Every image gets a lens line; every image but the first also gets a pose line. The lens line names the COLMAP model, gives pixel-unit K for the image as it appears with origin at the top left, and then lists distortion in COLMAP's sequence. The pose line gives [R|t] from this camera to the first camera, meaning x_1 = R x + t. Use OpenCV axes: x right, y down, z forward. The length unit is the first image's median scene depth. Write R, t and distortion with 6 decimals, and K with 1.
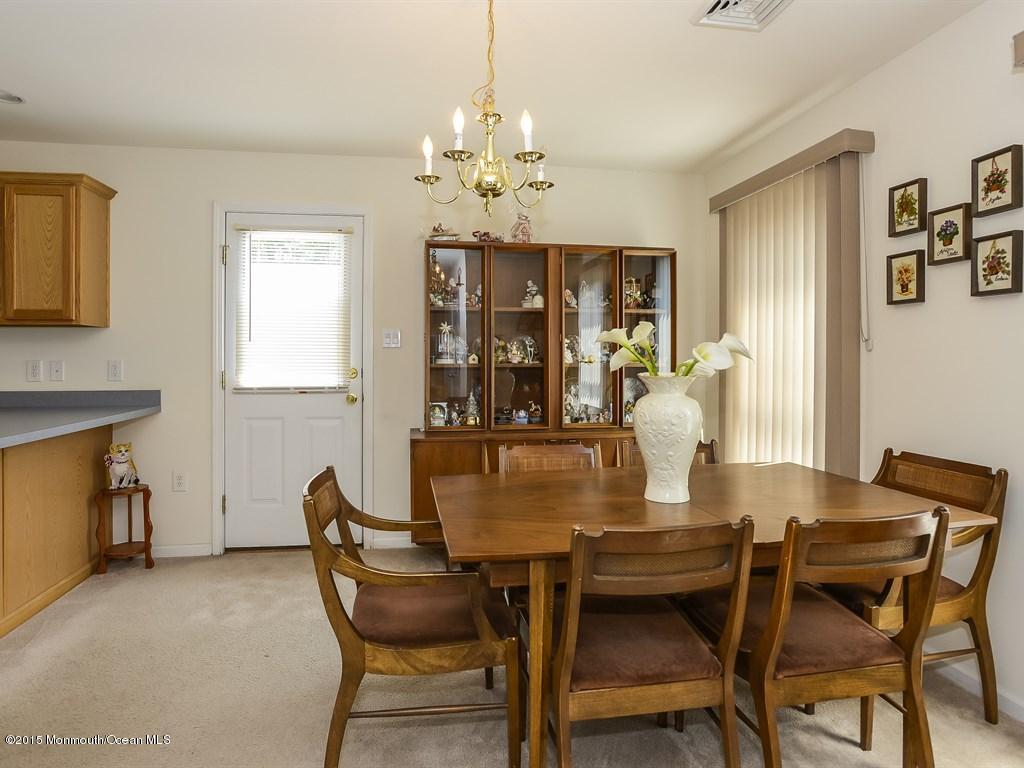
lens RADIAL K [[588.7, 0, 508.0], [0, 588.7, 358.1], [0, 0, 1]] dist [-0.002408, 0.000705]
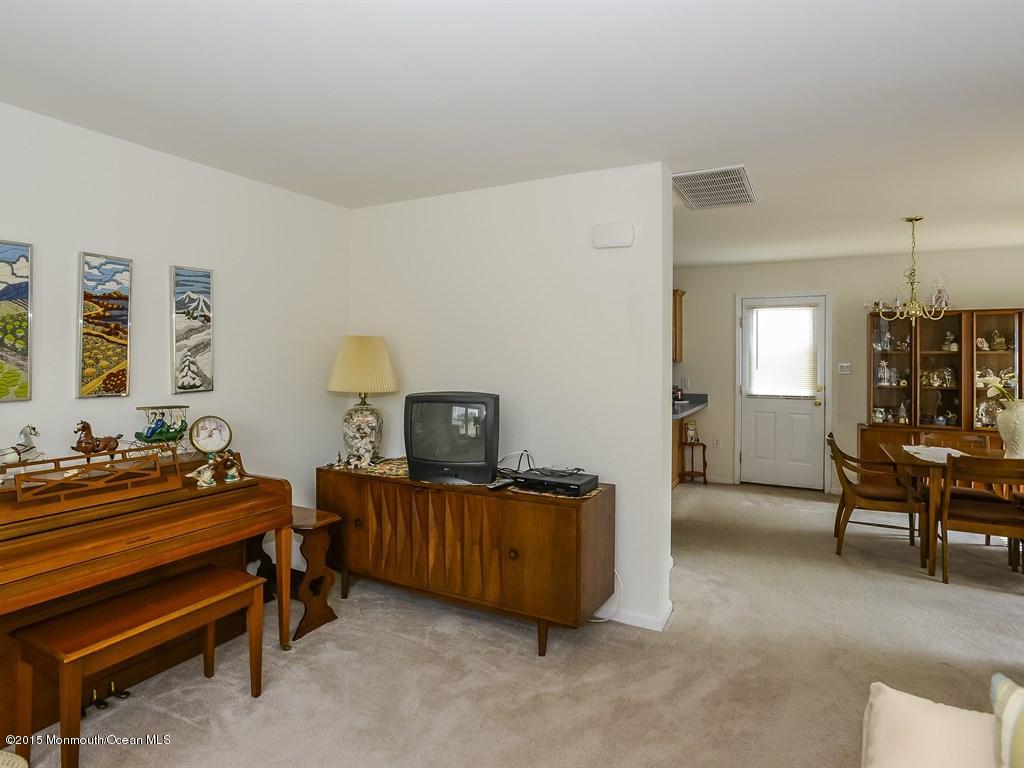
lens RADIAL K [[588.7, 0, 508.0], [0, 588.7, 358.1], [0, 0, 1]] dist [-0.002408, 0.000705]
pose [[0.797921, 0.003317, -0.602753, 0.052397], [-0.004206, 0.999991, -0.000065, -0.068329], [0.602748, 0.002587, 0.797928, -1.046056]]
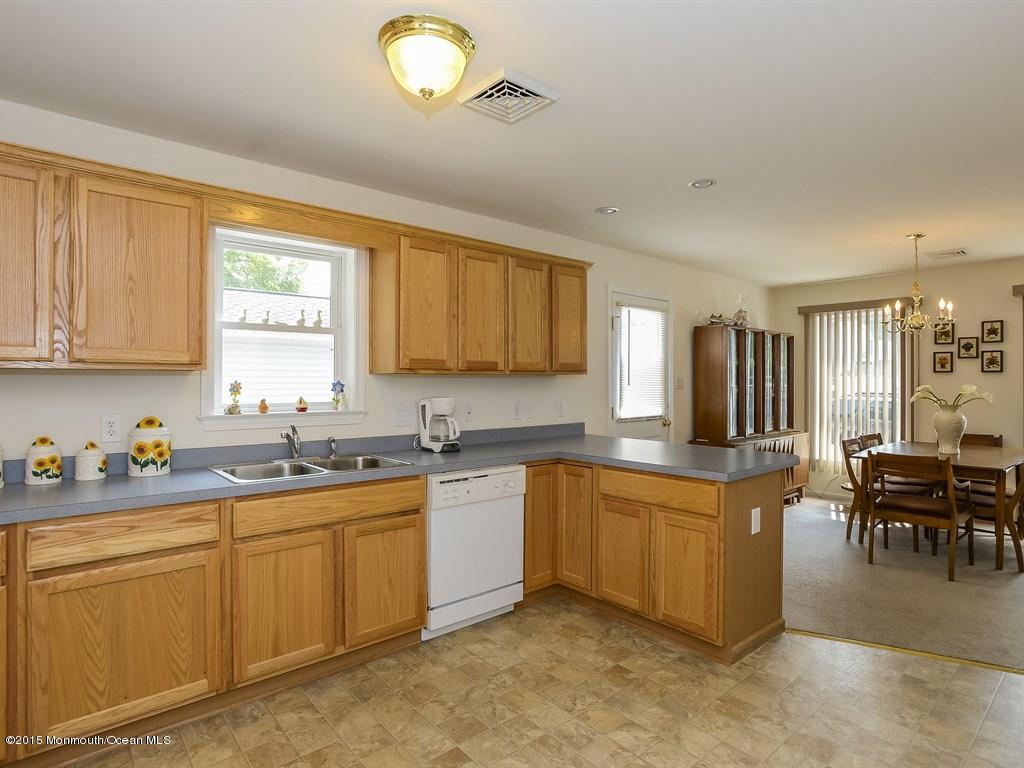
lens RADIAL K [[559.0, 0, 513.0], [0, 559.0, 377.0], [0, 0, 1]] dist [-0.055151, 0.032219]
pose [[0.848943, 0.005648, 0.528455, -1.576895], [0.000092, 0.999941, -0.010835, -0.038381], [-0.528485, 0.009247, 0.848892, 0.012957]]
